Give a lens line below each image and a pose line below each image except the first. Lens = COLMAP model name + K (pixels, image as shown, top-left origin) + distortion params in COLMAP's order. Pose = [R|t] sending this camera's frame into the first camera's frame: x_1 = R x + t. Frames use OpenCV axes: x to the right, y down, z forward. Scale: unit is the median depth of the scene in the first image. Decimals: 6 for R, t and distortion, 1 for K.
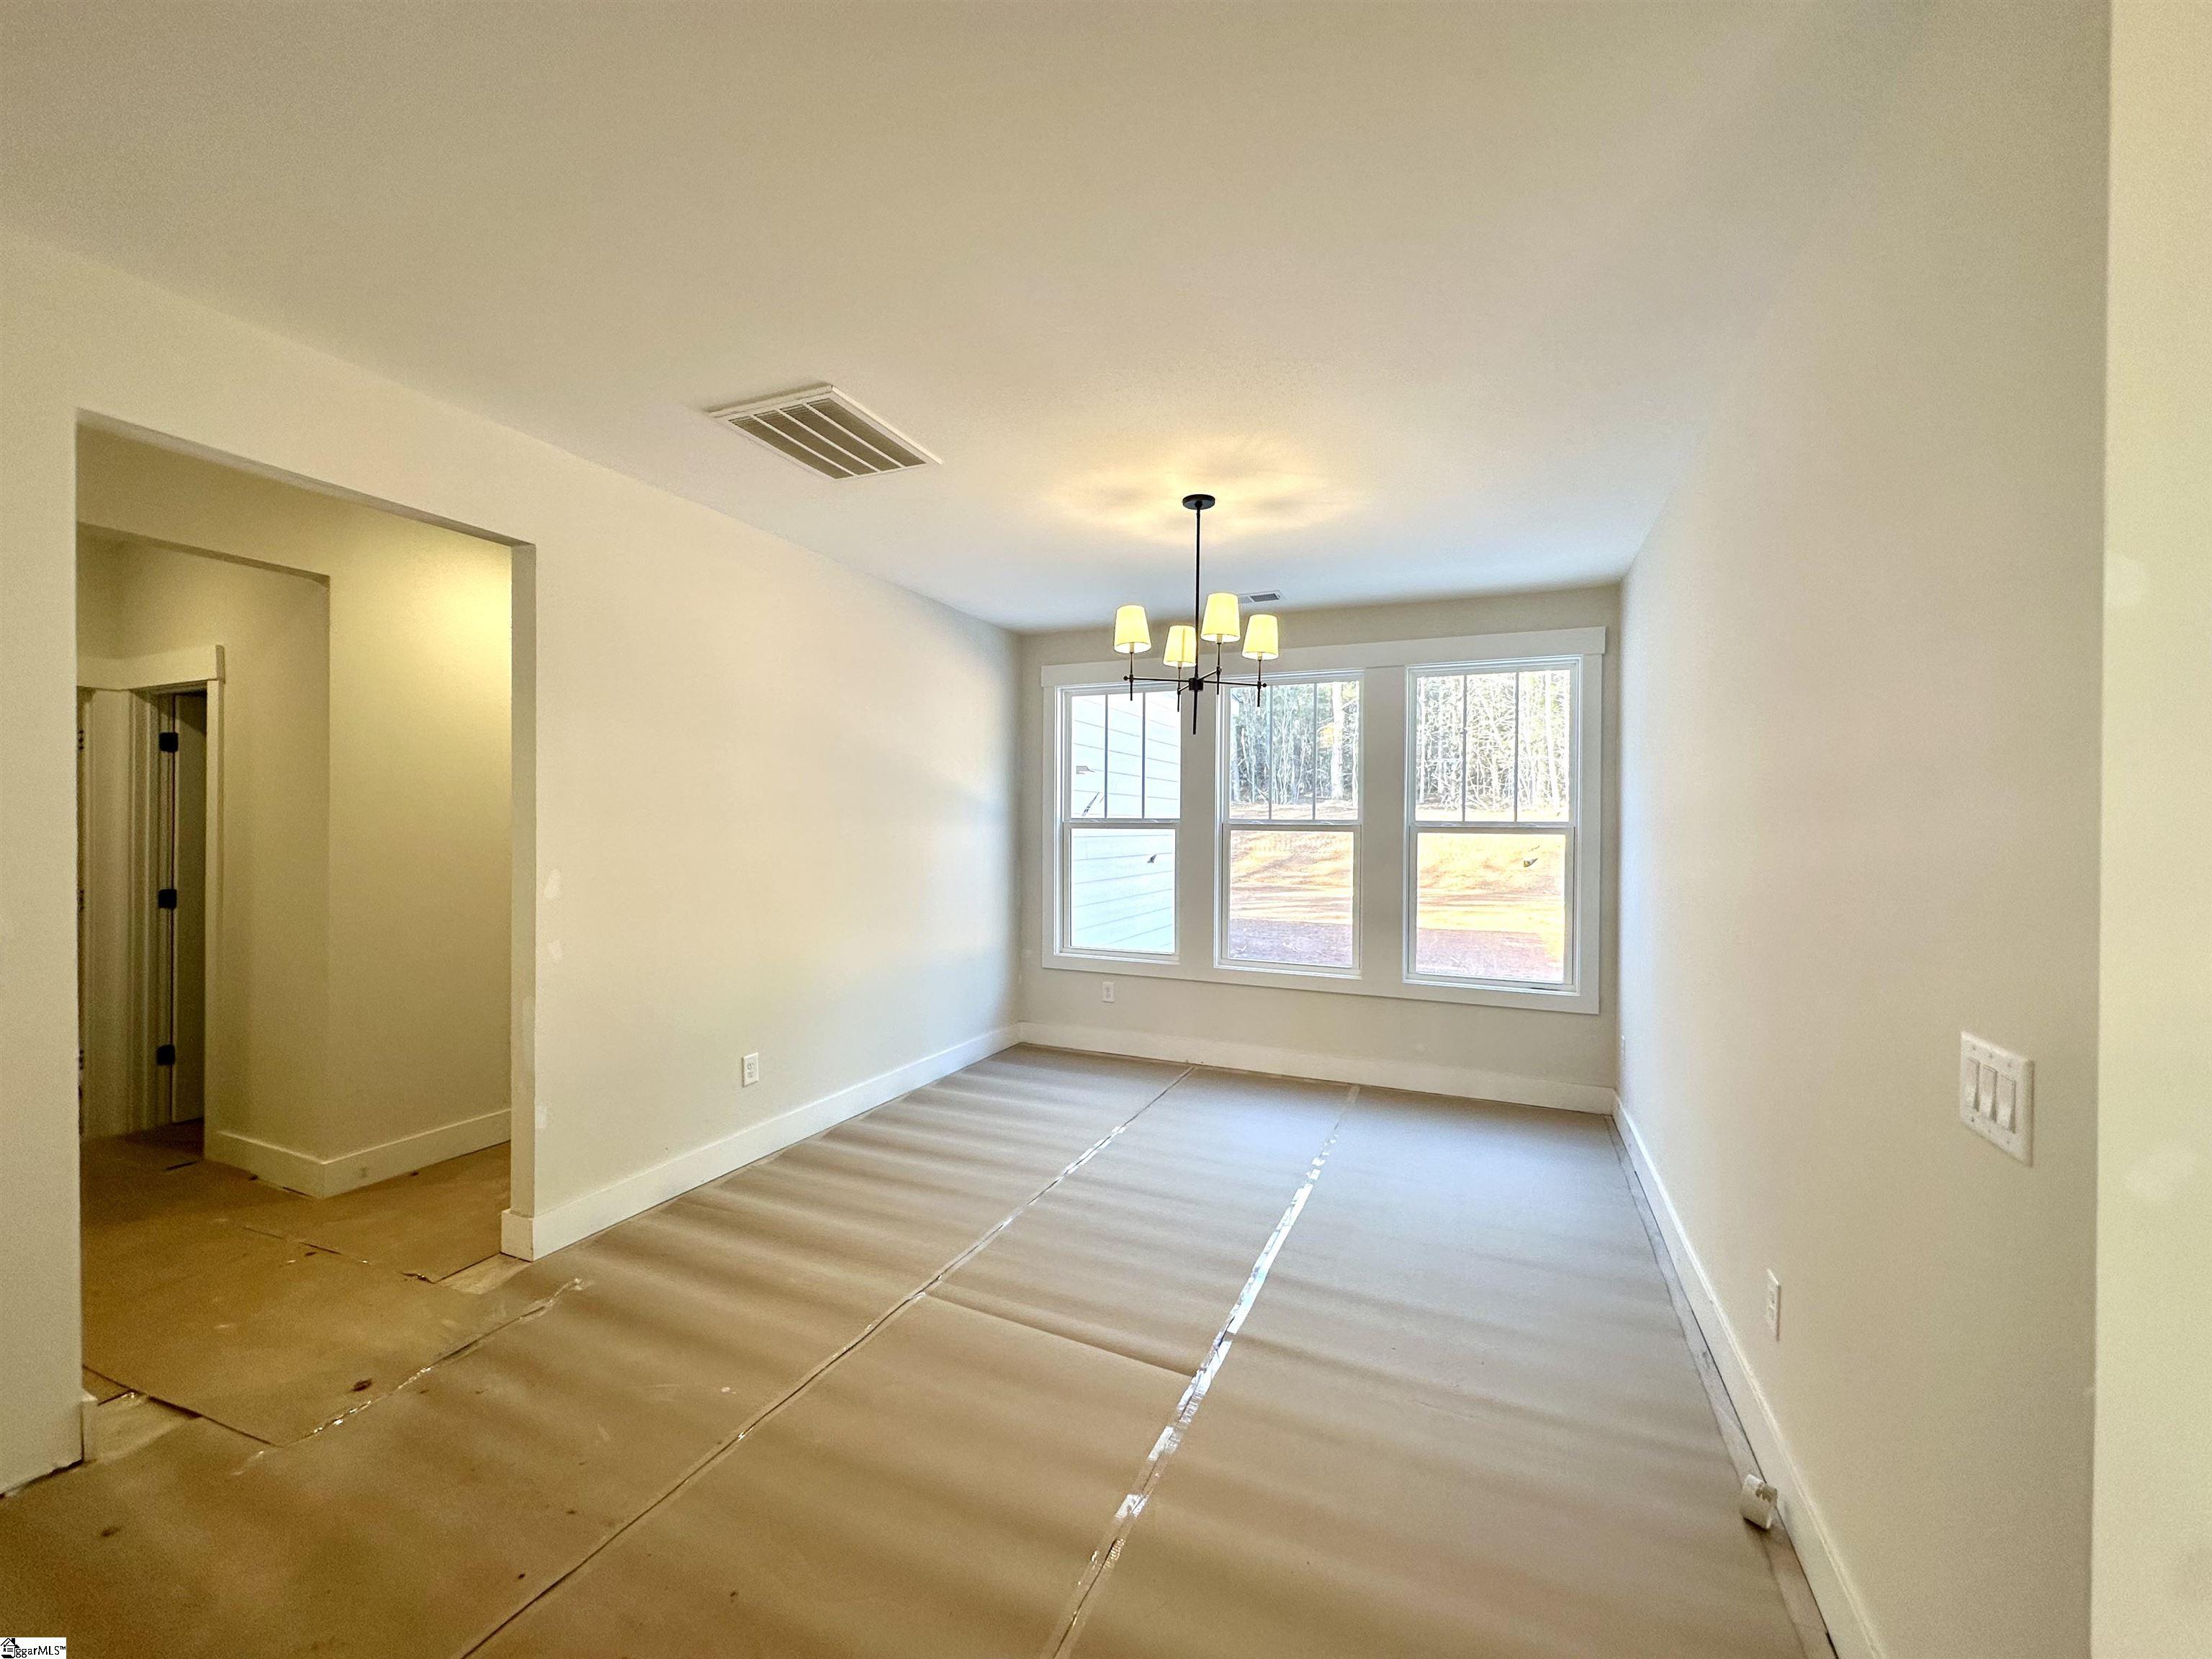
lens RADIAL K [[890.3, 0, 1089.9], [0, 890.3, 821.3], [0, 0, 1]] dist [0.003255, 0.000183]
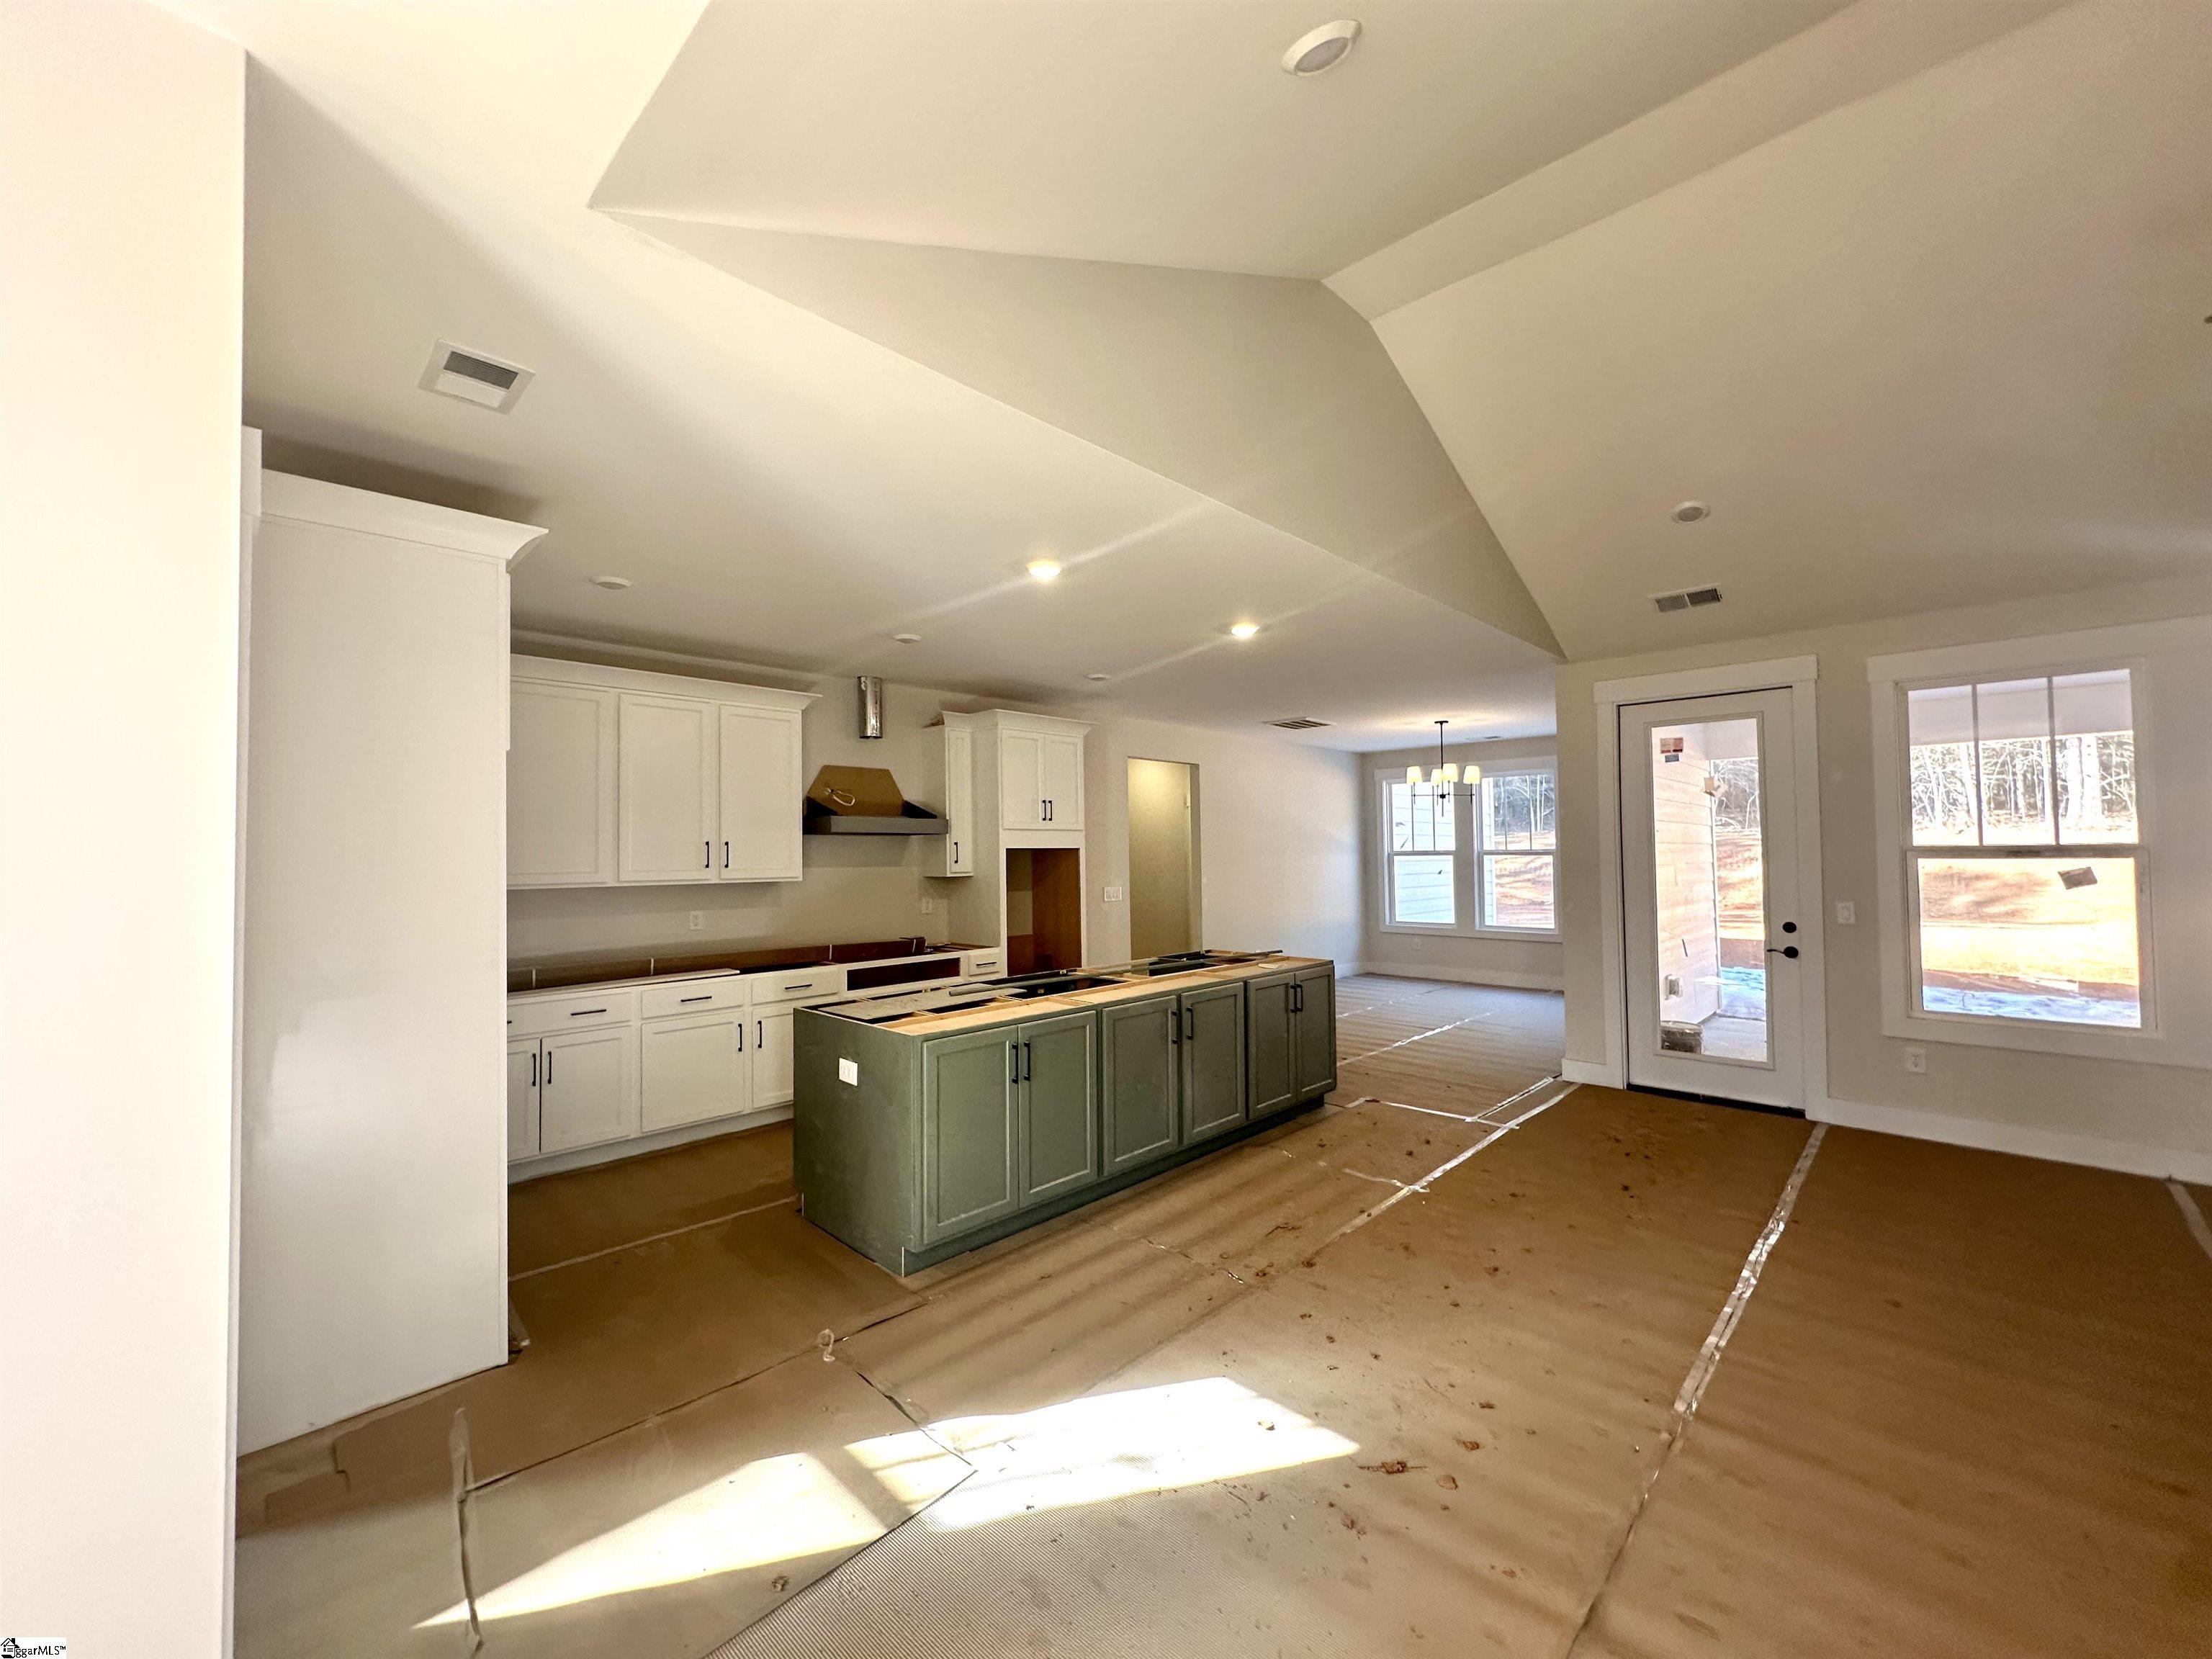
lens RADIAL K [[890.3, 0, 1098.0], [0, 890.3, 812.9], [0, 0, 1]] dist [0.003255, 0.000183]
pose [[0.936336, -0.033504, -0.349504, 0.054559], [0.016861, 0.998579, -0.050554, 0.000888], [0.350701, 0.041442, 0.935570, -0.976379]]
